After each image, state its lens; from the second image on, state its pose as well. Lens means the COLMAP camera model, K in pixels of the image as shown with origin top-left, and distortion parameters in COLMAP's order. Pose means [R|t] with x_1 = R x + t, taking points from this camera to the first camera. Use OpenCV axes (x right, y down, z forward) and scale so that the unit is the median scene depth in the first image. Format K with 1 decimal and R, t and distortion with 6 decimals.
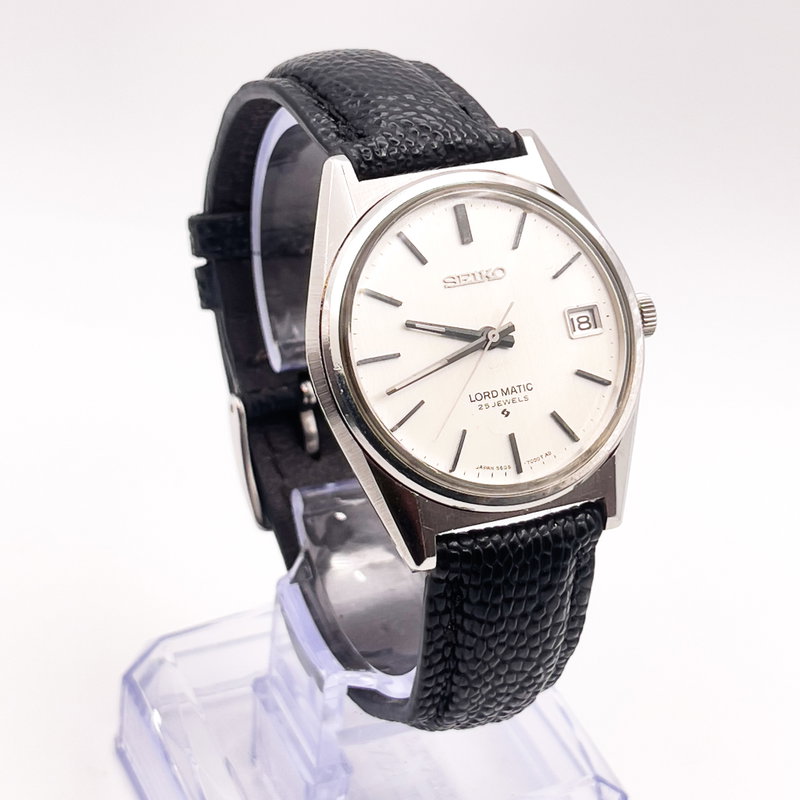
lens RADIAL K [[2268.5, 0, 400.2], [0, 2268.5, 426.3], [0, 0, 1]] dist [0.072288, -0.673823]
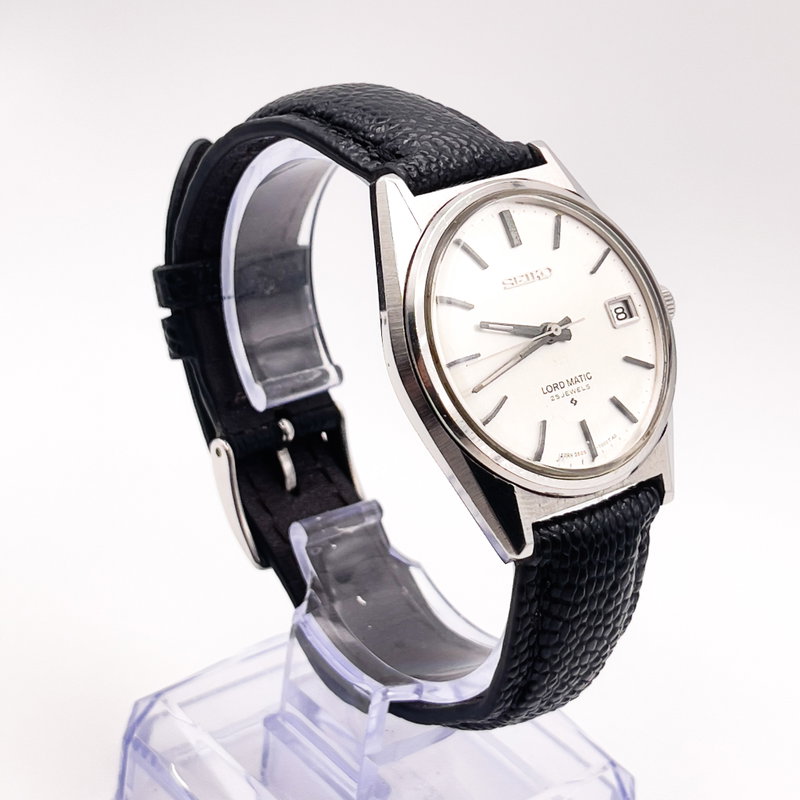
lens RADIAL K [[2282.2, 0, 400.0], [0, 2282.2, 400.0], [0, 0, 1]] dist [-0.082365, -0.925839]
pose [[0.964351, -0.102518, 0.243960, -0.282490], [0.119688, 0.991197, -0.056590, 0.042431], [-0.236011, 0.083772, 0.968133, -0.005777]]
